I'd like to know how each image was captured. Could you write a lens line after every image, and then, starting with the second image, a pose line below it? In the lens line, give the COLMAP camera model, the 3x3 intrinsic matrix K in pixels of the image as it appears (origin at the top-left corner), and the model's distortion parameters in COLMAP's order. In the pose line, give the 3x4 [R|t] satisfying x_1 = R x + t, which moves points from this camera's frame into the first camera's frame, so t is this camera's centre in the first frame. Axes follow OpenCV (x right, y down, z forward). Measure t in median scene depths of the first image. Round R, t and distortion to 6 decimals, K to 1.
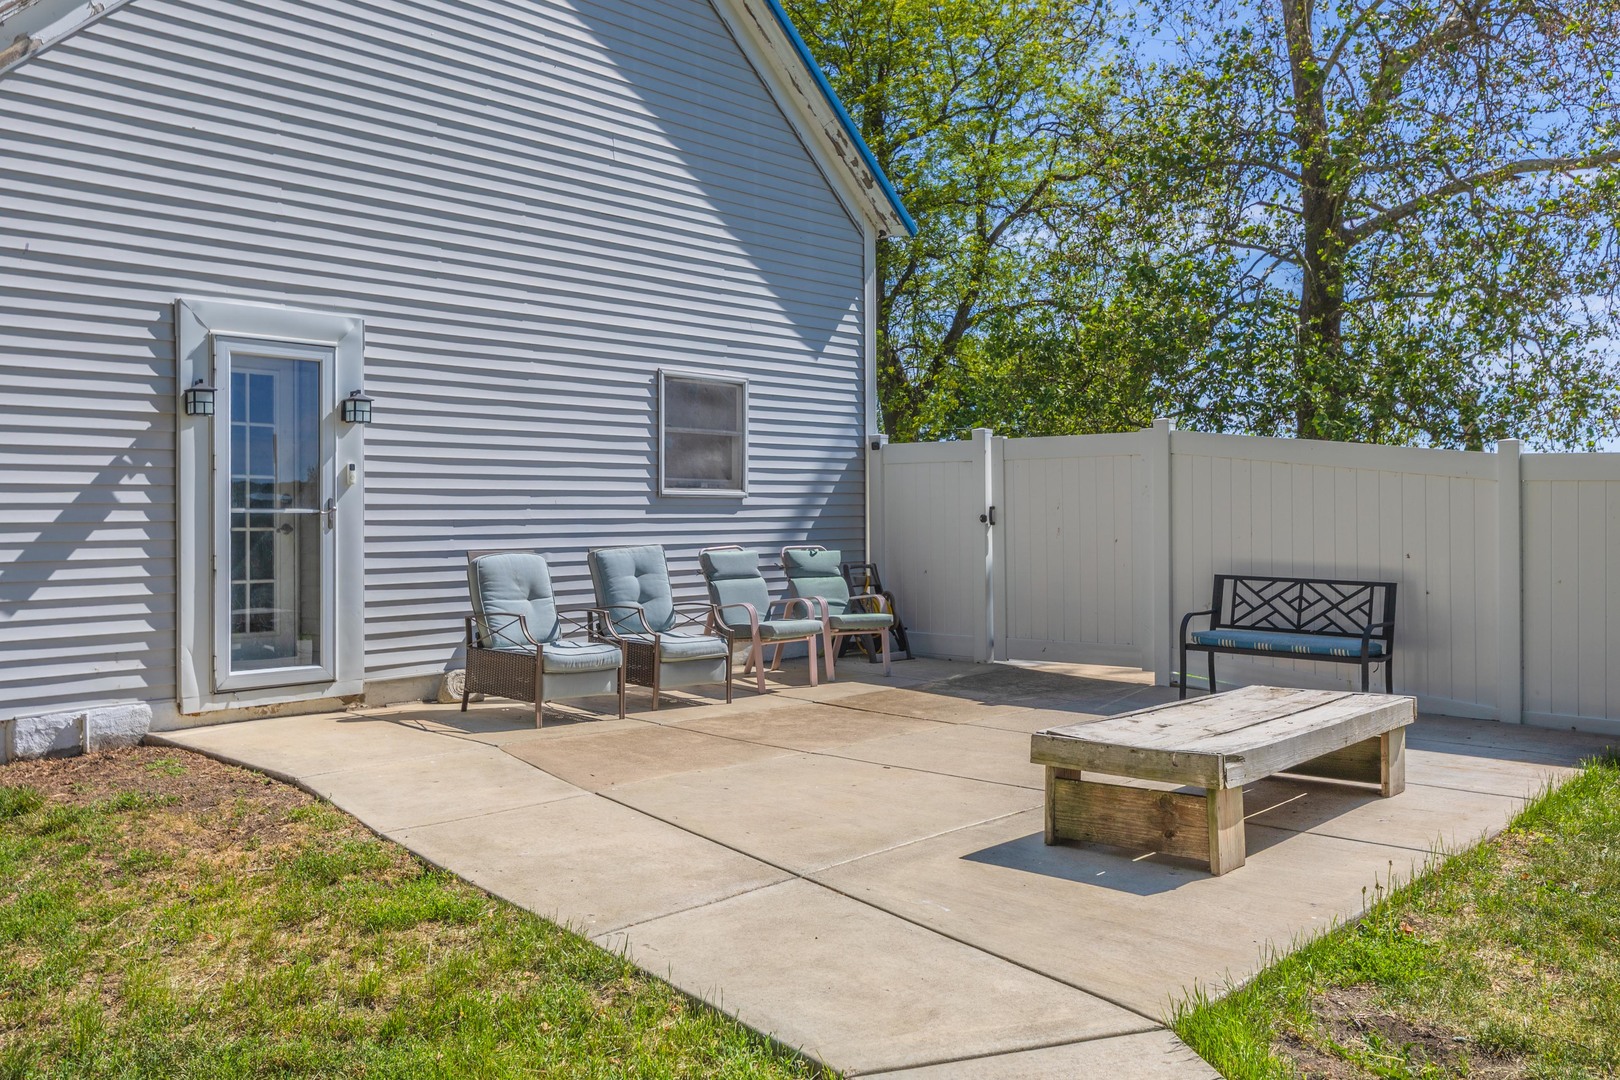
lens RADIAL K [[1495.8, 0, 818.6], [0, 1495.8, 506.4], [0, 0, 1]] dist [0.010126, 0.000000]
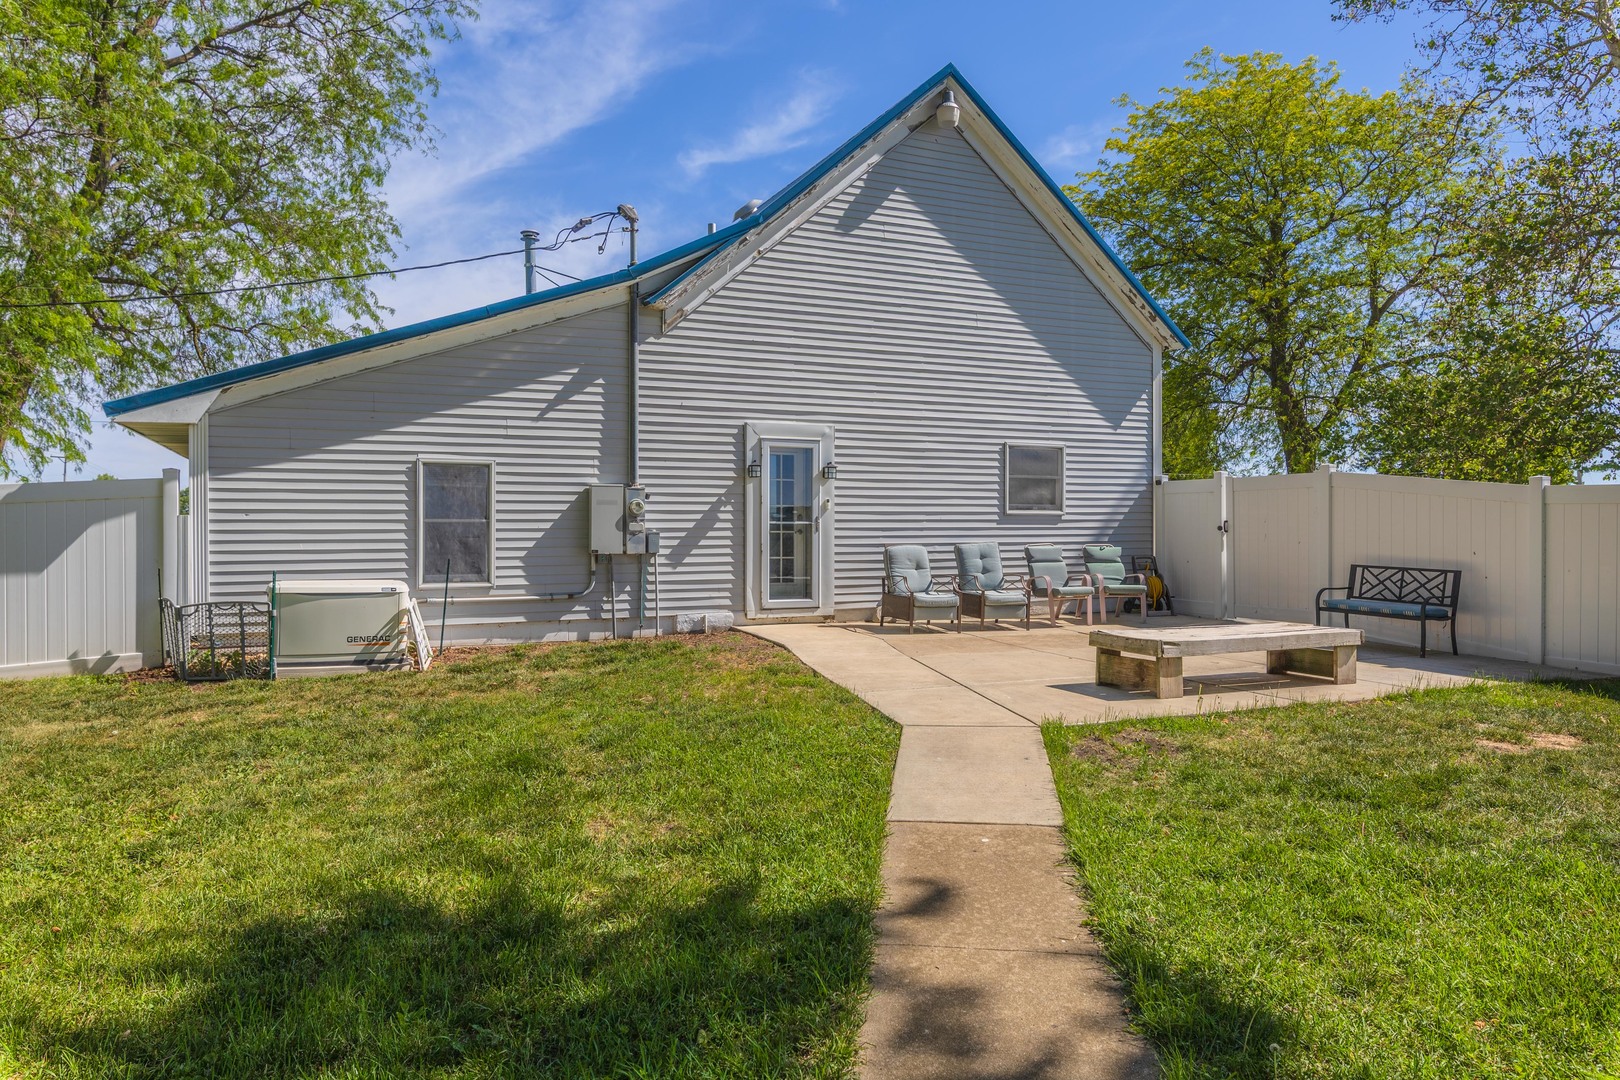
lens RADIAL K [[1105.5, 0, 746.8], [0, 1105.5, 535.5], [0, 0, 1]] dist [-0.009974, 0.000830]
pose [[0.892788, 0.006870, -0.450424, 0.225140], [-0.000178, 0.999889, 0.014897, -0.001730], [0.450477, -0.013220, 0.892690, -0.318928]]
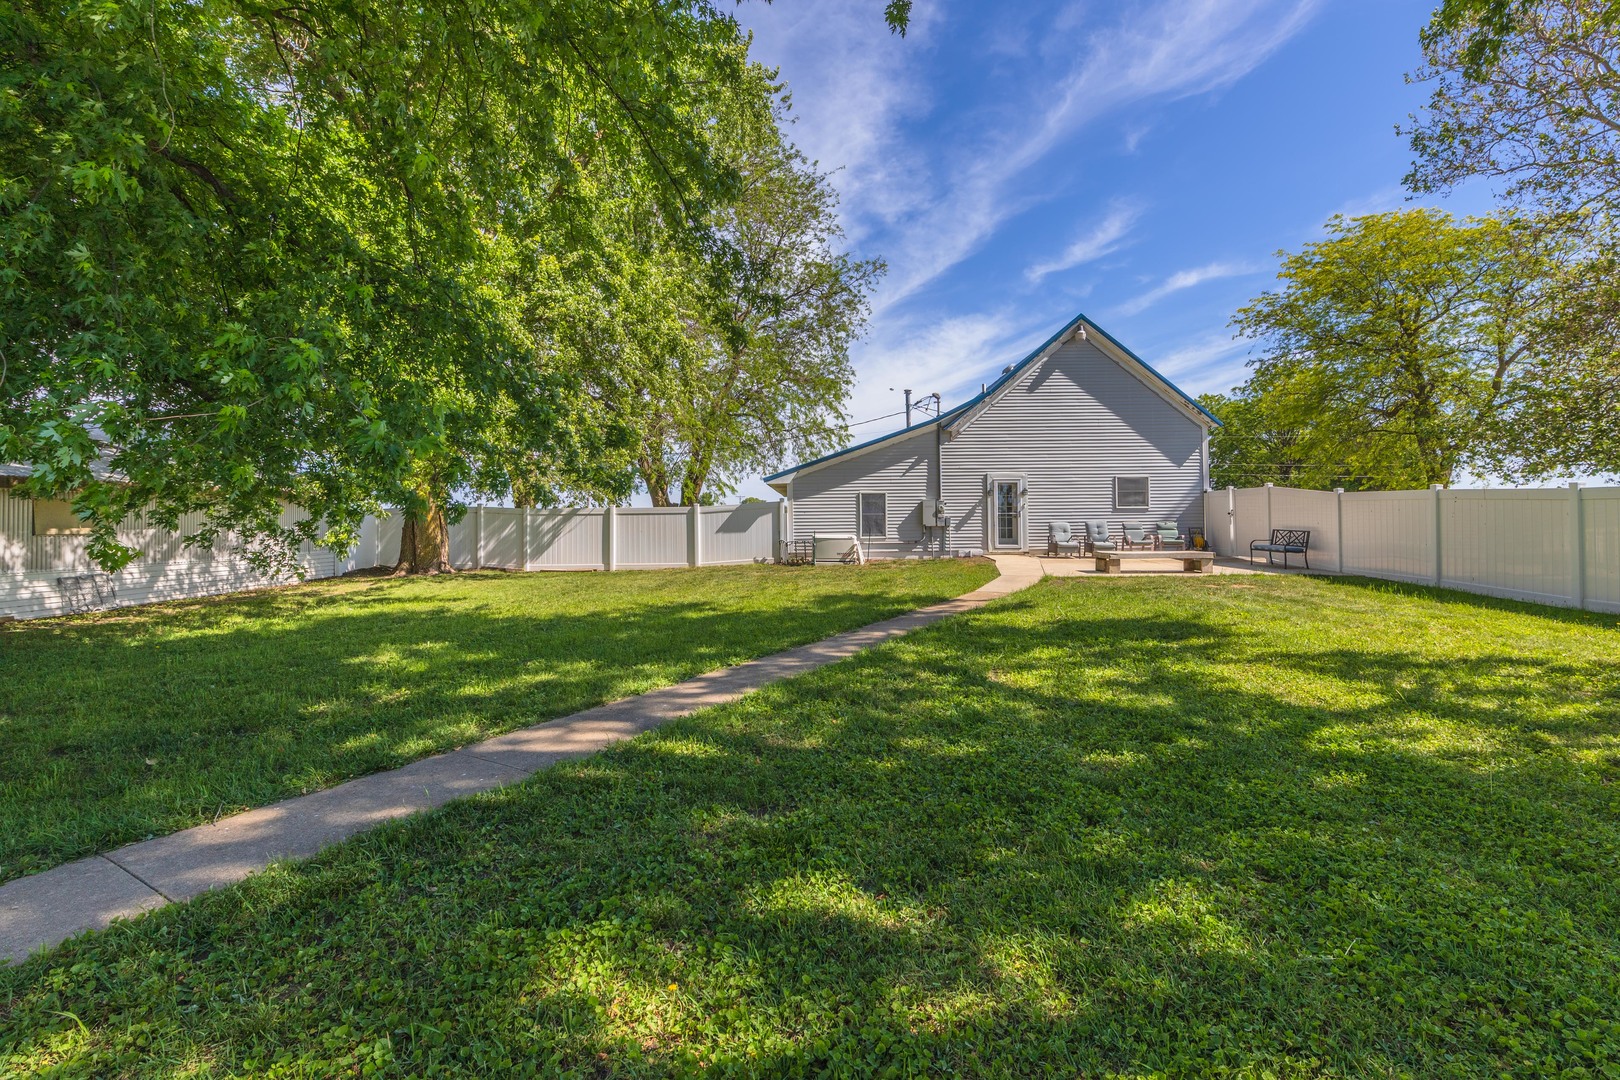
lens RADIAL K [[702.0, 0, 755.6], [0, 702.0, 504.2], [0, 0, 1]] dist [0.003203, -0.000305]
pose [[0.621421, -0.019278, -0.783240, 0.811002], [0.012122, 0.999814, -0.014991, -0.002256], [0.783383, -0.000179, 0.621539, -0.949799]]
